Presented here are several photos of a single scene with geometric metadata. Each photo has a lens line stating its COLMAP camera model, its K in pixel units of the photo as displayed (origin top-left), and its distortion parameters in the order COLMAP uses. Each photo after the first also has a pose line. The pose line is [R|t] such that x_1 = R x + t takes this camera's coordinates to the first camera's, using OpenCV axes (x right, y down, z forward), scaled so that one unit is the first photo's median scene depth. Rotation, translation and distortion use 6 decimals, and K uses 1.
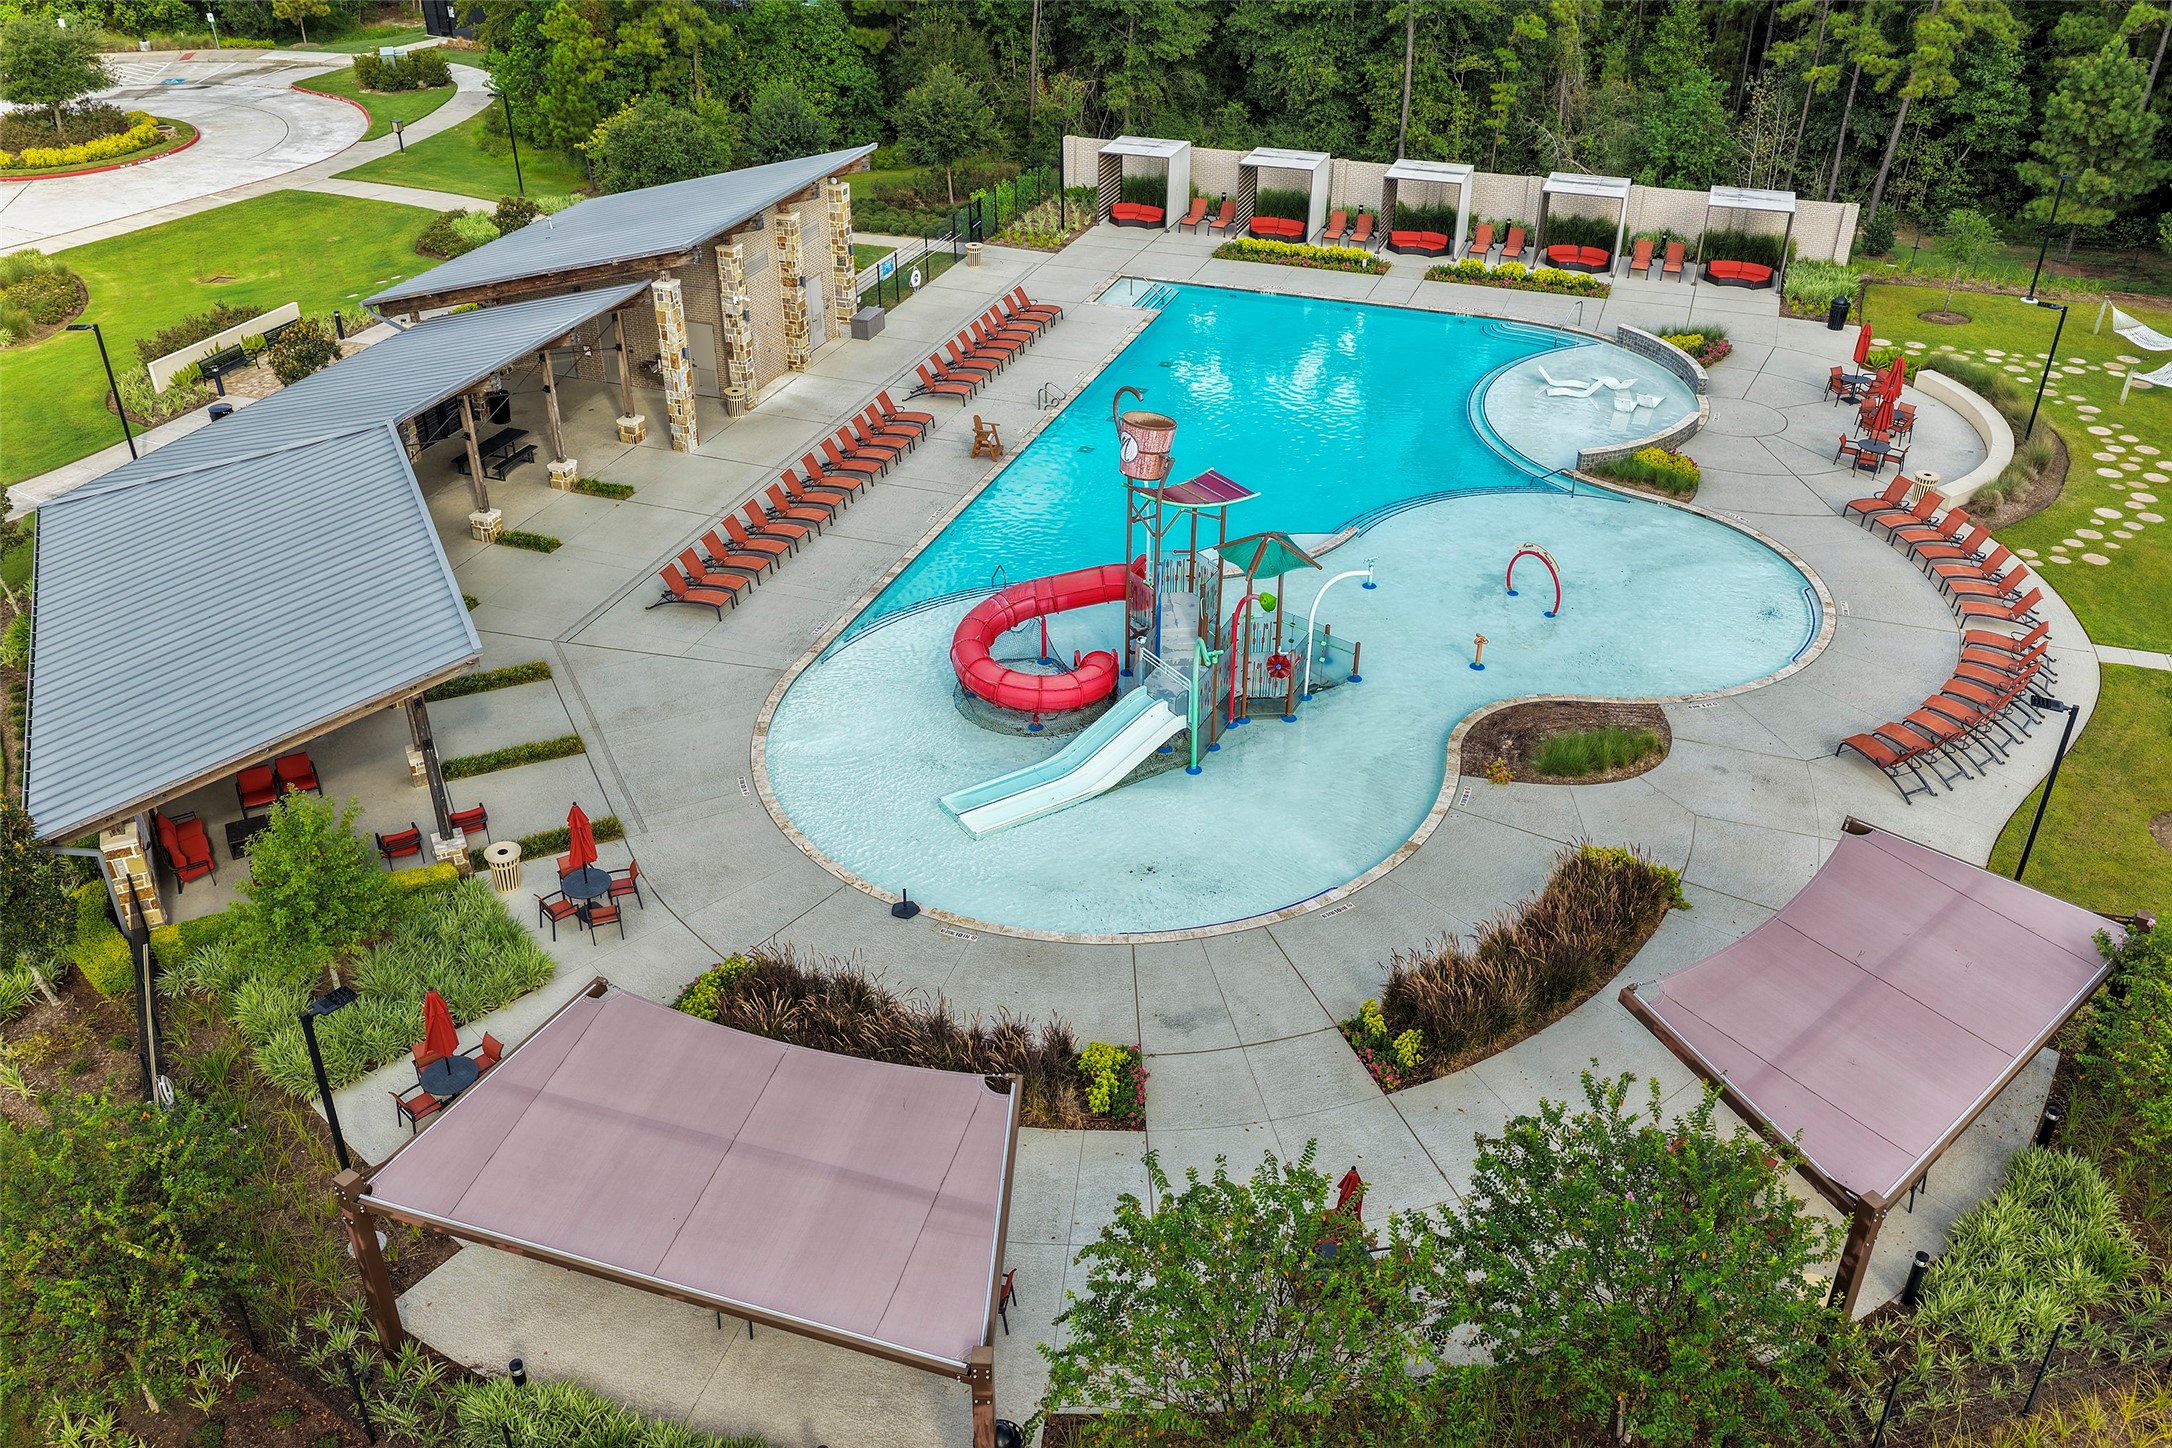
lens RADIAL K [[1890.4, 0, 1086.0], [0, 1890.4, 724.0], [0, 0, 1]] dist [-0.000454, 0.009335]
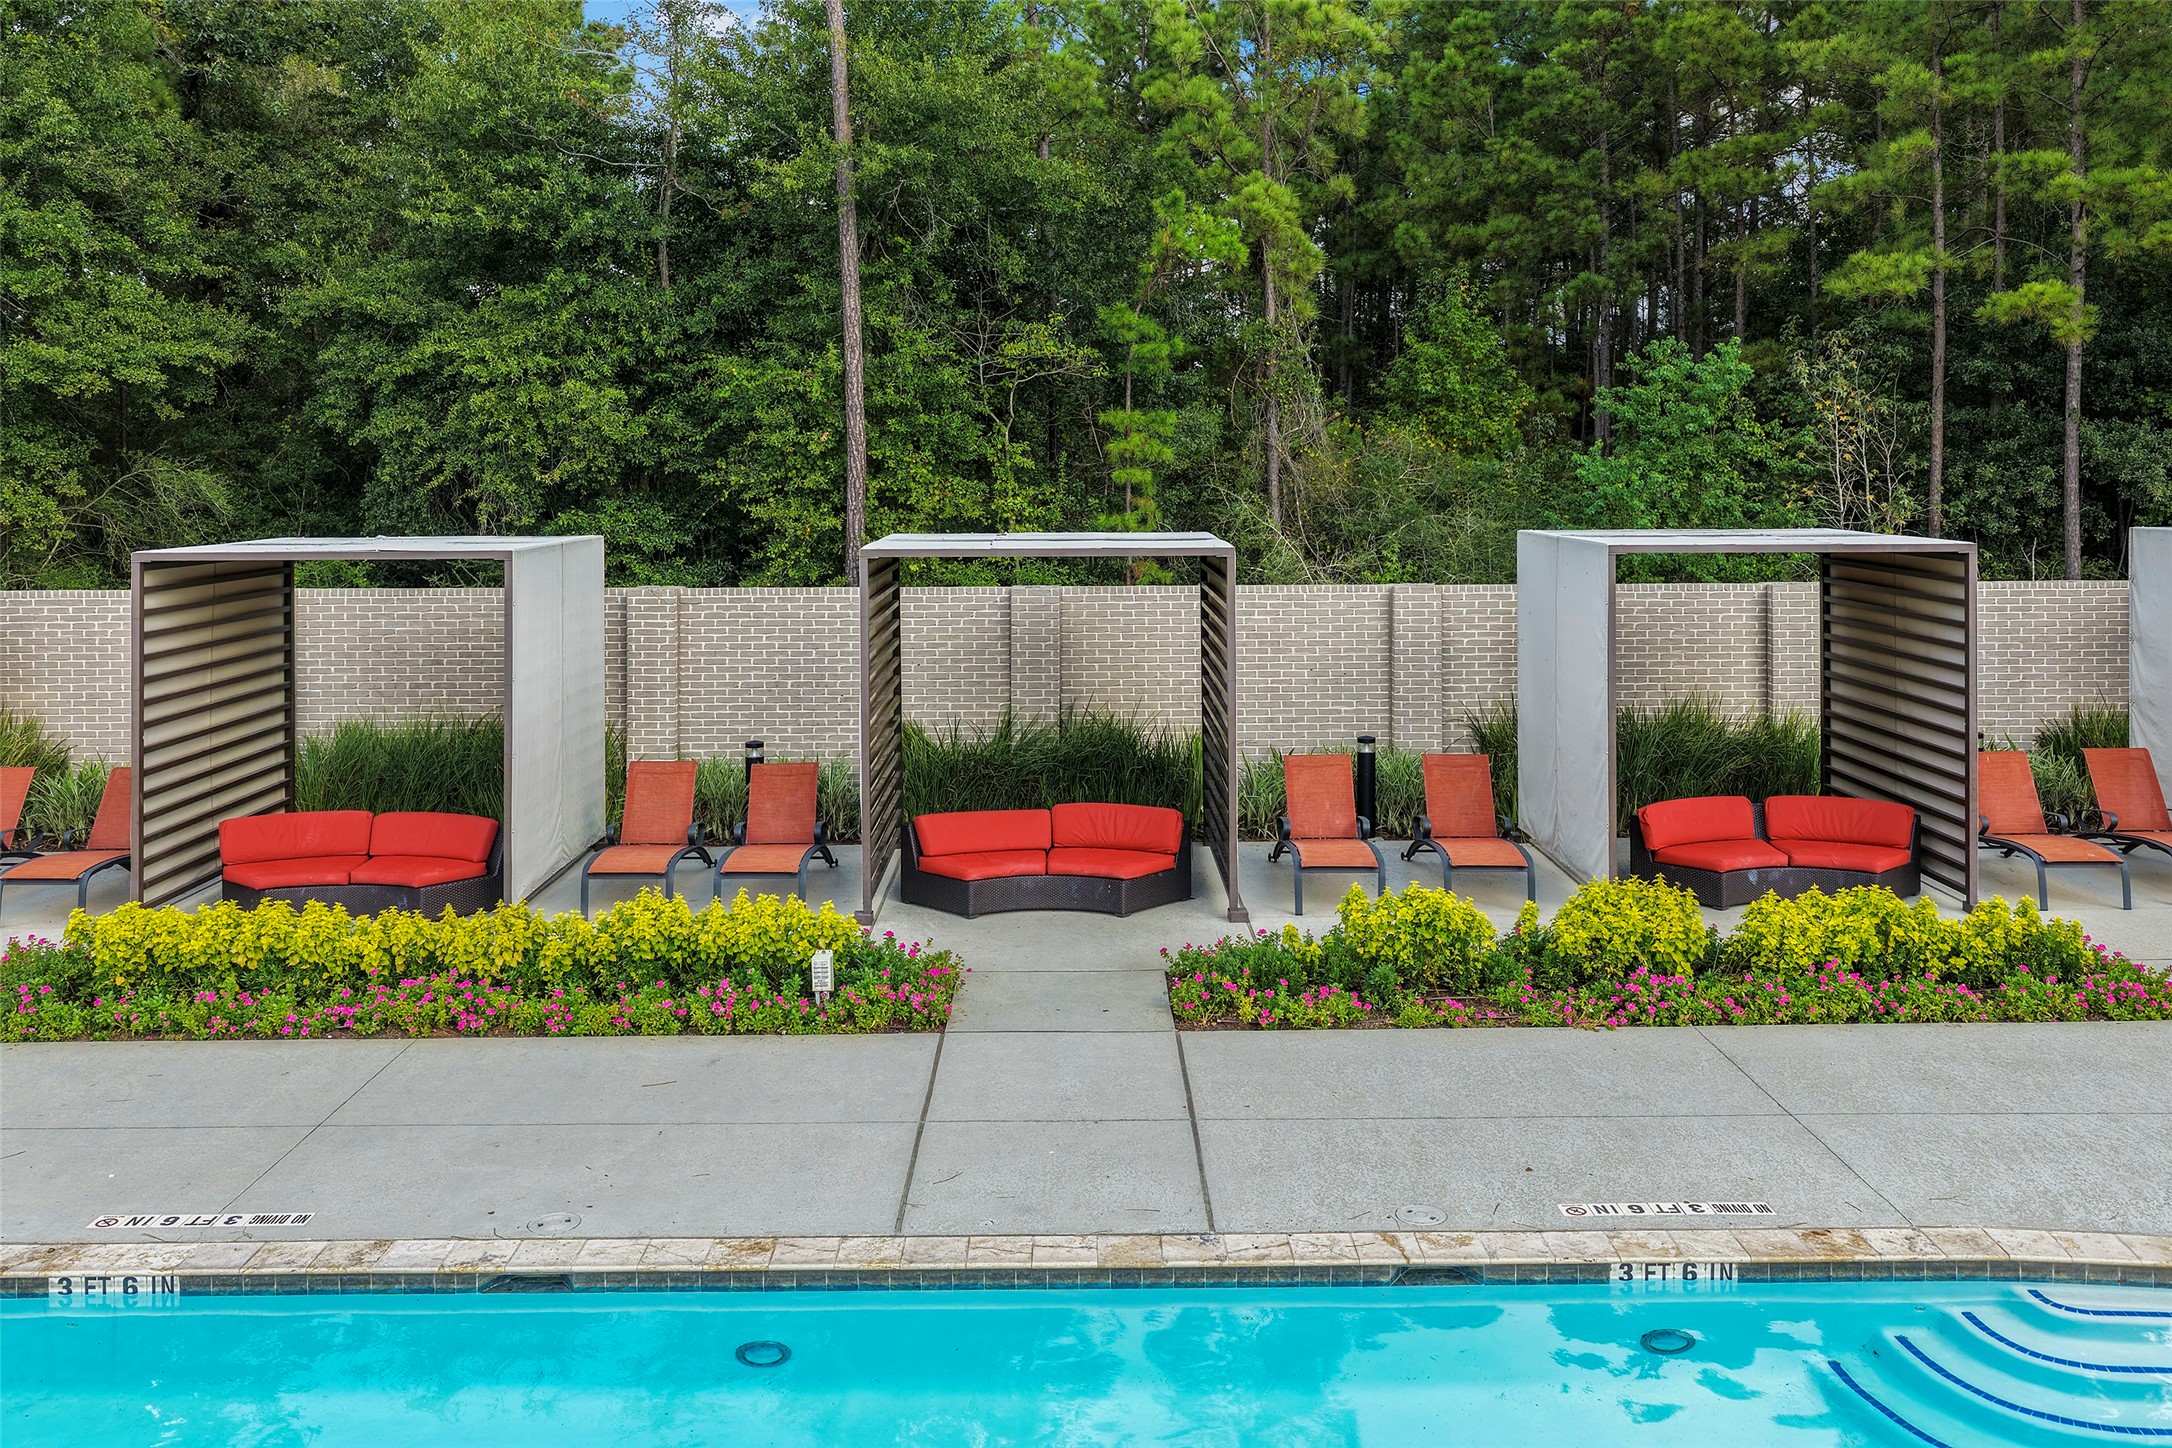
lens RADIAL K [[1796.3, 0, 1093.2], [0, 1796.3, 478.6], [0, 0, 1]] dist [-0.035835, 0.003057]
pose [[0.935935, -0.009948, 0.352032, 0.107149], [0.184843, 0.864722, -0.467000, -0.191117], [-0.299764, 0.502152, 0.811163, 0.792018]]
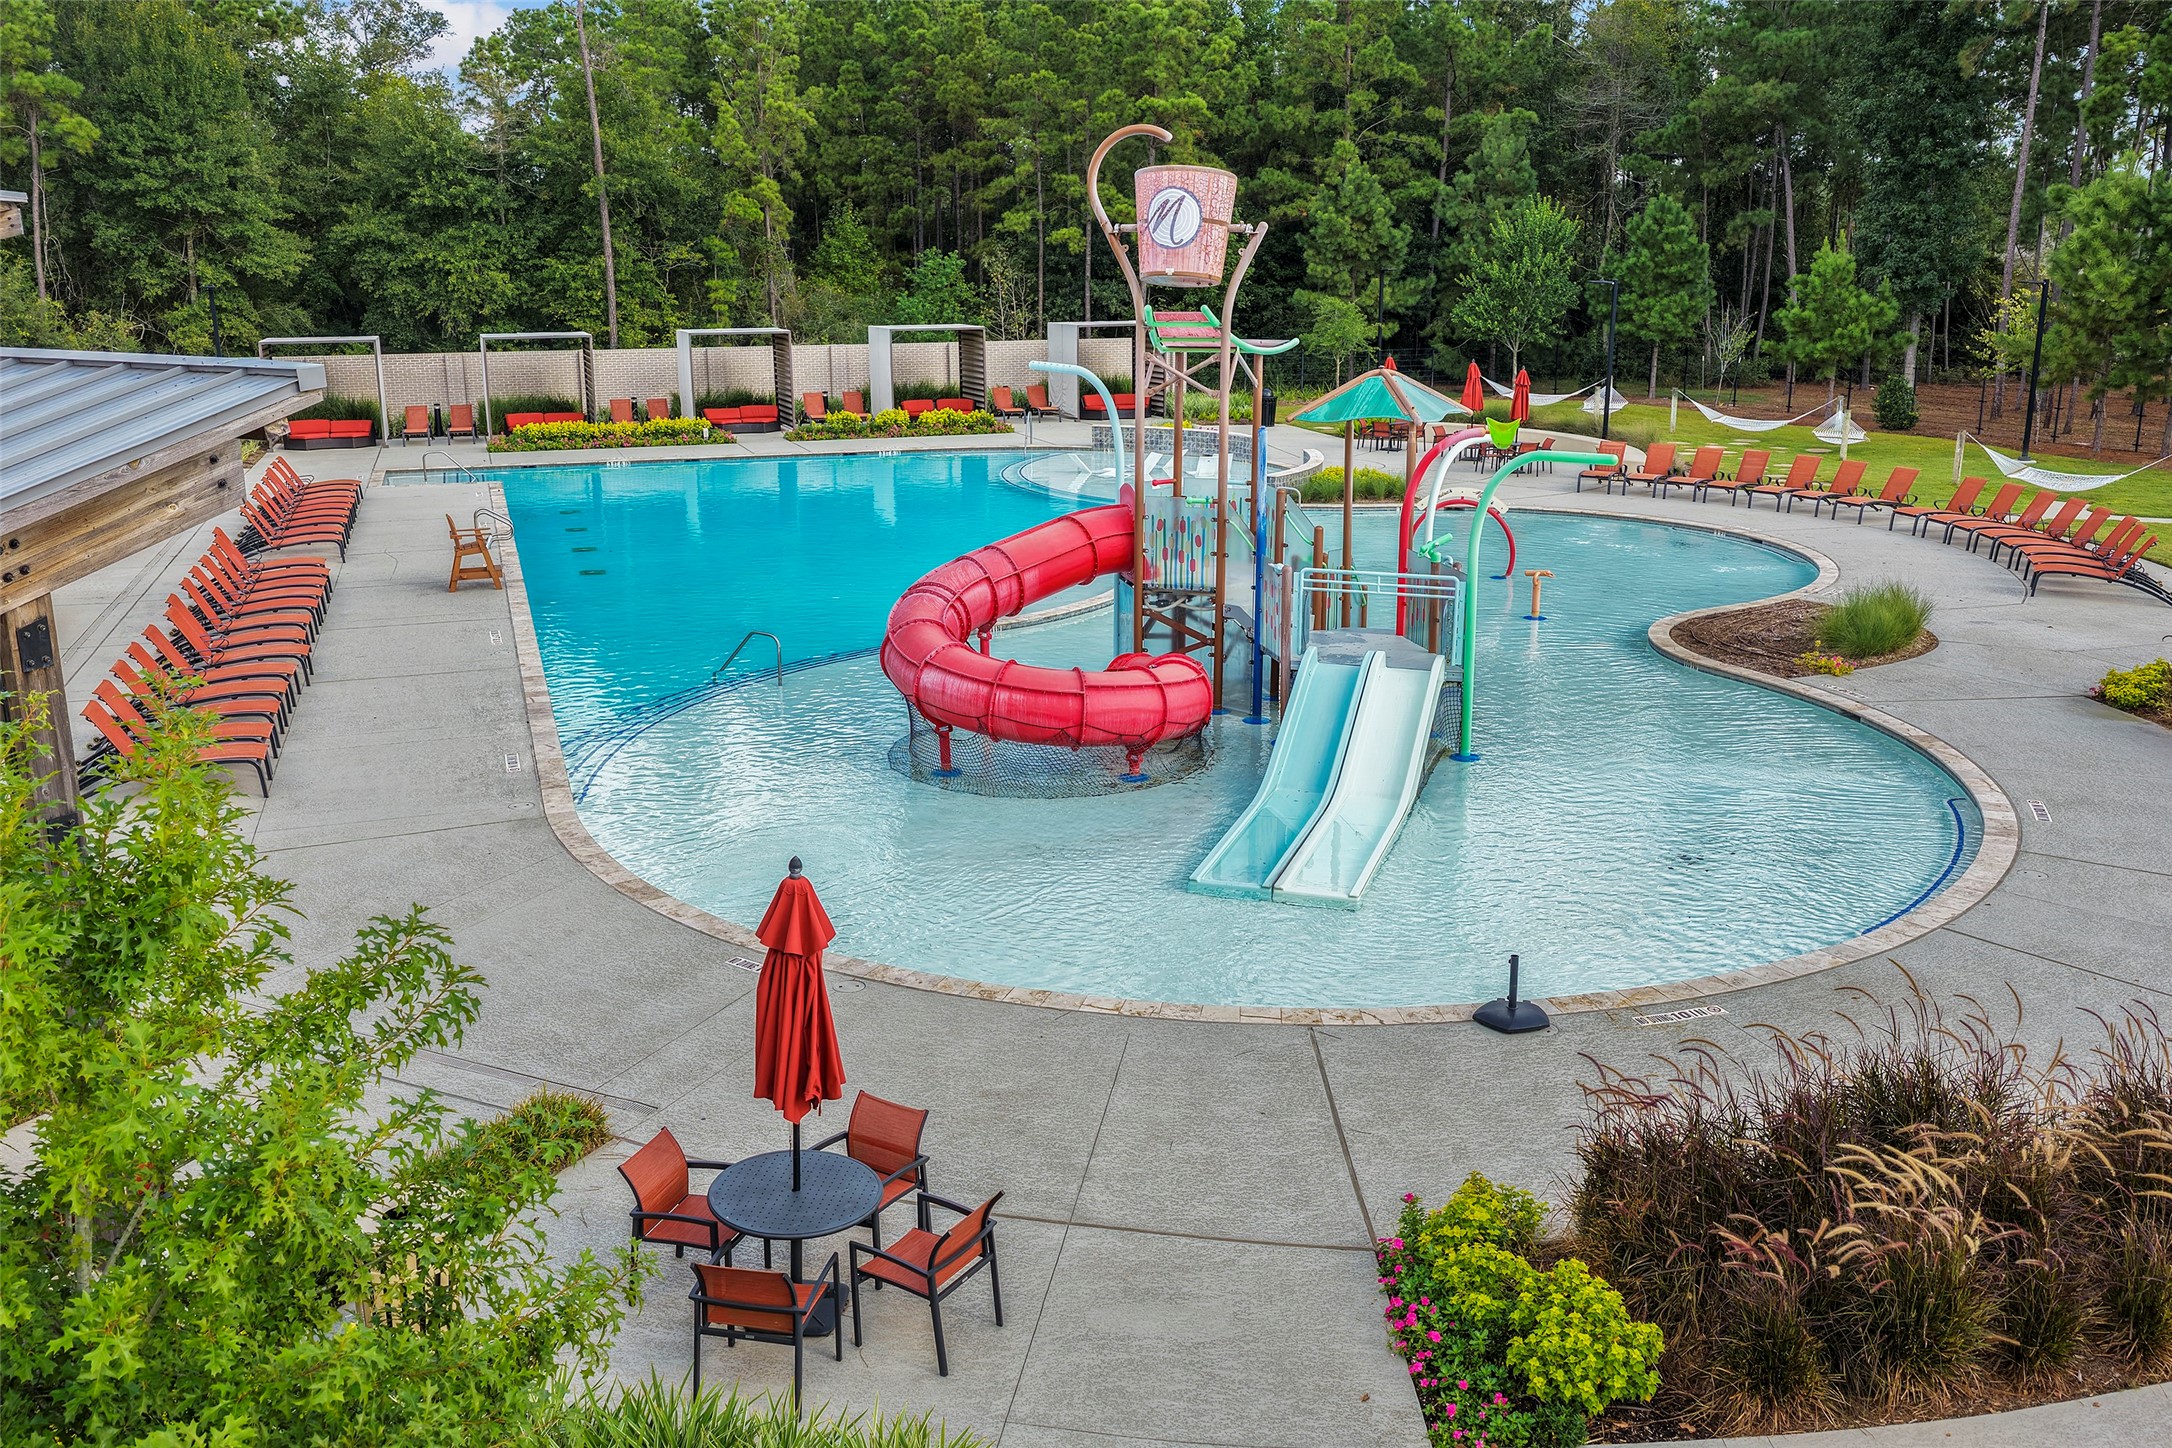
lens RADIAL K [[1890.4, 0, 1086.0], [0, 1890.4, 724.0], [0, 0, 1]] dist [-0.000454, 0.009335]
pose [[0.778992, -0.158822, 0.606586, -0.194076], [0.328672, 0.927268, -0.179302, 0.041552], [-0.533991, 0.339043, 0.774535, 0.364101]]
